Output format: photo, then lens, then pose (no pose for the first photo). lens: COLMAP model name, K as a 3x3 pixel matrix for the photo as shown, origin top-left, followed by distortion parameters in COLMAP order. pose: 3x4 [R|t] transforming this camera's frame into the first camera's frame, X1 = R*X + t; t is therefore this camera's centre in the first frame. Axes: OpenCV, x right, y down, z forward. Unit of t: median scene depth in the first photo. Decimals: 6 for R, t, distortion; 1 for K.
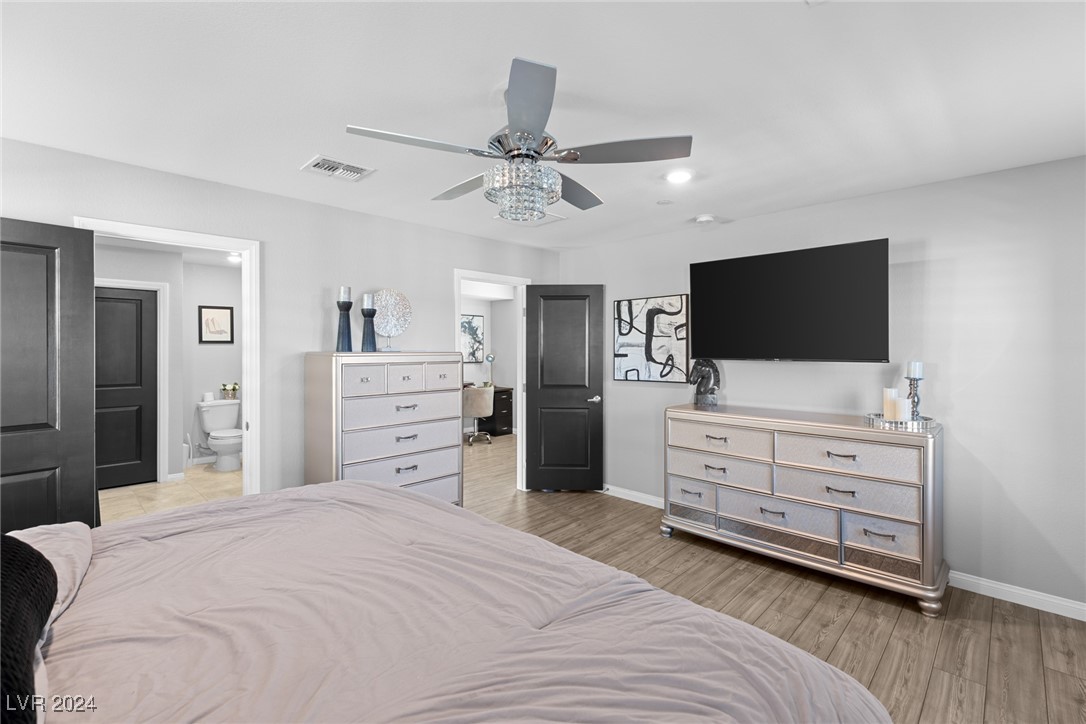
lens RADIAL K [[487.0, 0, 549.6], [0, 487.0, 353.4], [0, 0, 1]] dist [0.007993, 0.004299]
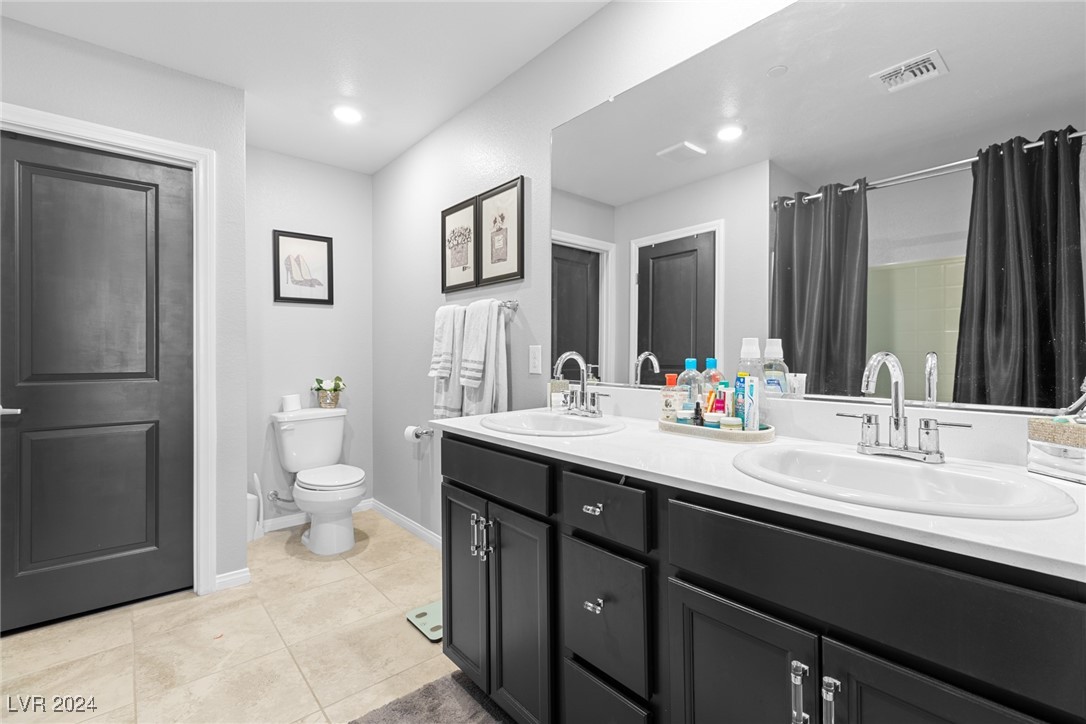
lens RADIAL K [[487.0, 0, 546.0], [0, 487.0, 359.2], [0, 0, 1]] dist [0.007993, 0.004299]
pose [[0.996024, -0.005878, -0.088896, -0.382004], [0.005422, 0.999971, -0.005374, 0.046631], [0.088925, 0.004871, 0.996026, 0.506976]]
